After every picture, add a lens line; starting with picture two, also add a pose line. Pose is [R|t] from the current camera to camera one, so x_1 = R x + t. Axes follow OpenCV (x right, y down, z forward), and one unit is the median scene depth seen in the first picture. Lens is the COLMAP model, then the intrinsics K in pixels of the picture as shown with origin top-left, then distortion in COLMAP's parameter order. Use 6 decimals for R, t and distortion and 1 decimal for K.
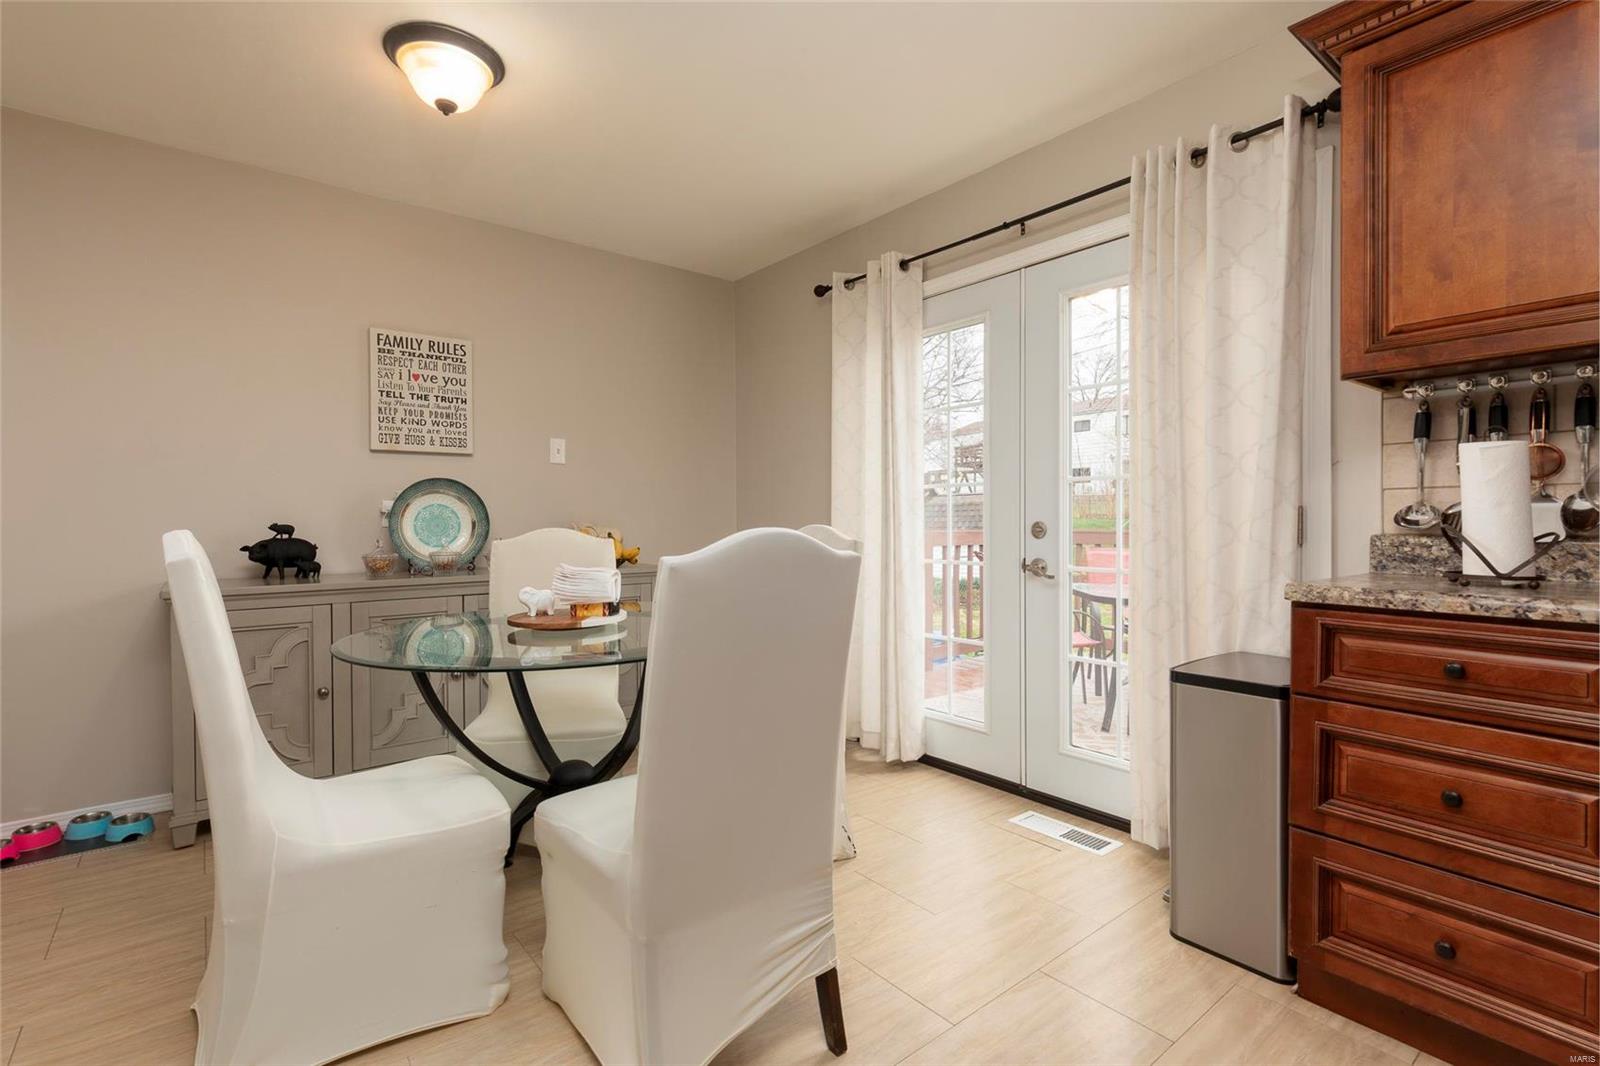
lens RADIAL K [[738.1, 0, 789.5], [0, 738.1, 534.3], [0, 0, 1]] dist [0.003228, -0.000878]
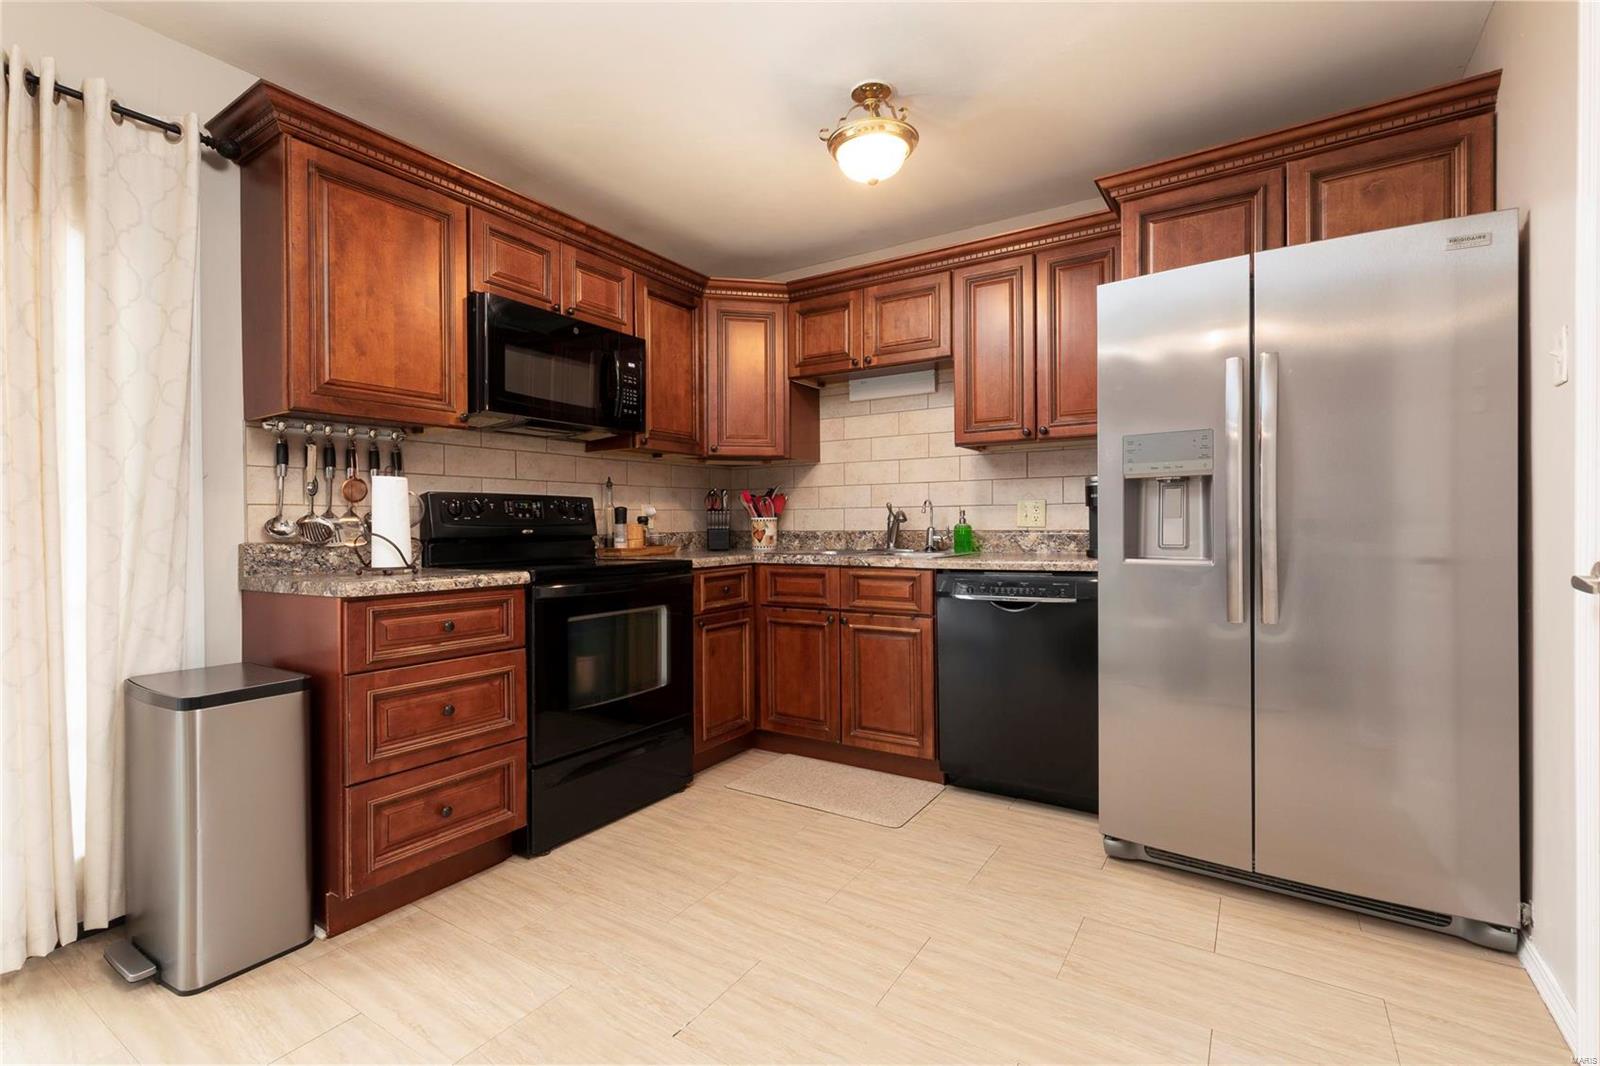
lens RADIAL K [[738.1, 0, 789.8], [0, 738.1, 523.5], [0, 0, 1]] dist [0.003228, -0.000878]
pose [[-0.313265, 0.008690, 0.949626, -0.578965], [0.026831, 0.999640, -0.000297, -0.008185], [-0.949287, 0.025387, -0.313386, 0.590016]]
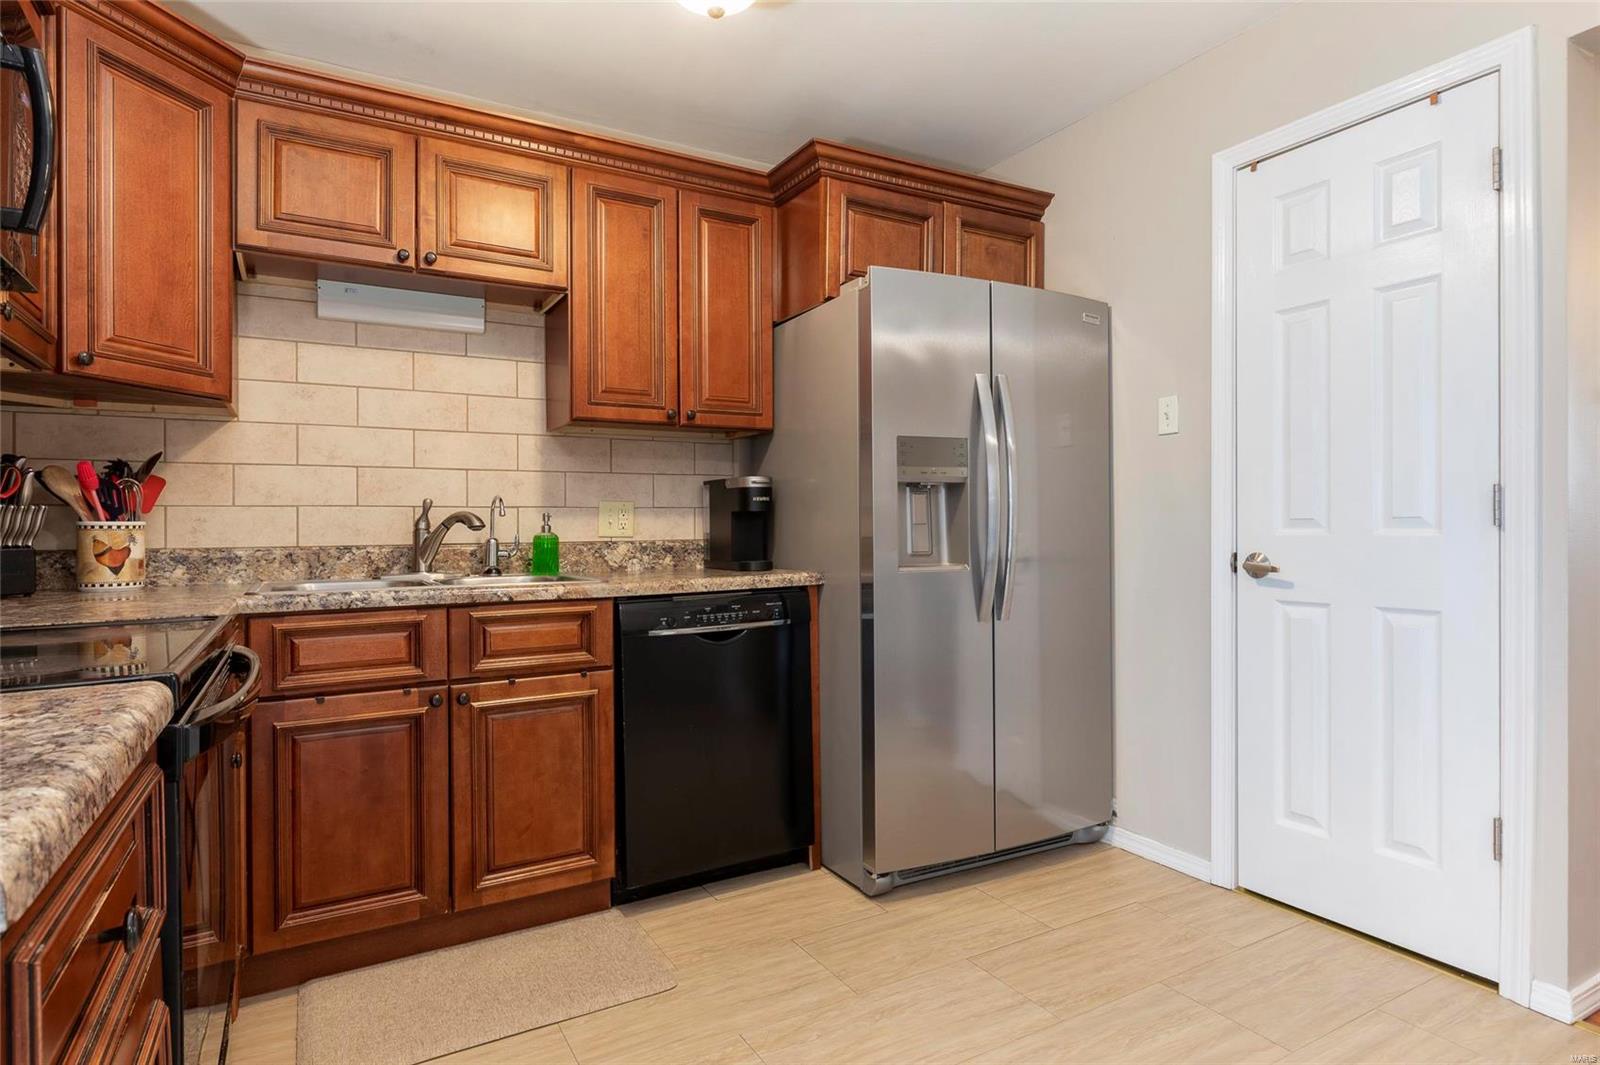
lens RADIAL K [[869.1, 0, 806.7], [0, 869.1, 533.7], [0, 0, 1]] dist [0.003511, 0.000177]
pose [[-0.990374, 0.014860, 0.137618, 0.395109], [0.017914, 0.999619, 0.020981, -0.018752], [-0.137253, 0.023244, -0.990263, 1.040197]]
